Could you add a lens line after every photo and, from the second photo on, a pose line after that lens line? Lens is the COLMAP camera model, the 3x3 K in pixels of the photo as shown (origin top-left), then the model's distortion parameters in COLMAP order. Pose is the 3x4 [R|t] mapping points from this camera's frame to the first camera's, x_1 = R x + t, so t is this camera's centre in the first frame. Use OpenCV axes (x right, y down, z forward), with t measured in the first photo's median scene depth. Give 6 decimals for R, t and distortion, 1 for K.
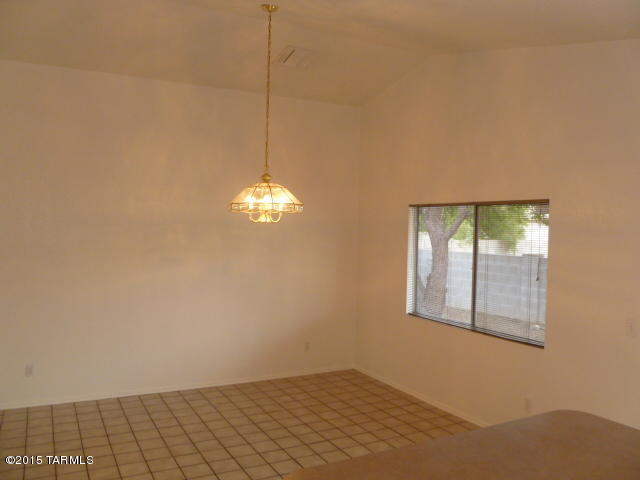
lens RADIAL K [[537.0, 0, 318.7], [0, 537.0, 241.1], [0, 0, 1]] dist [-0.081933, 0.027951]
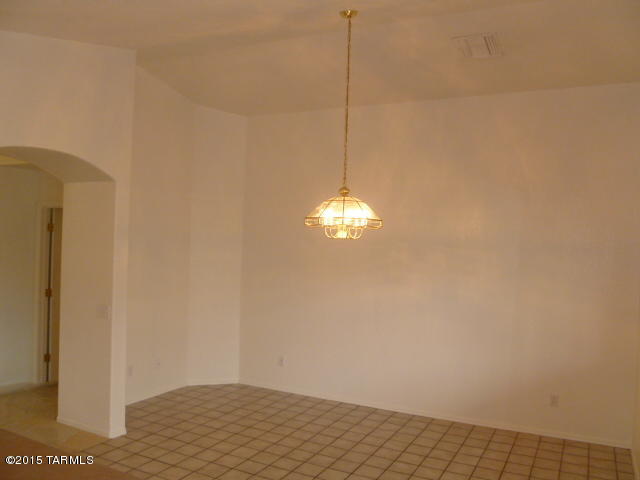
lens RADIAL K [[537.0, 0, 319.0], [0, 537.0, 242.9], [0, 0, 1]] dist [-0.081933, 0.027951]
pose [[0.567645, 0.001198, -0.823273, 0.476609], [-0.038464, 0.998946, -0.025067, -0.000997], [0.822375, 0.045896, 0.567092, 0.312988]]
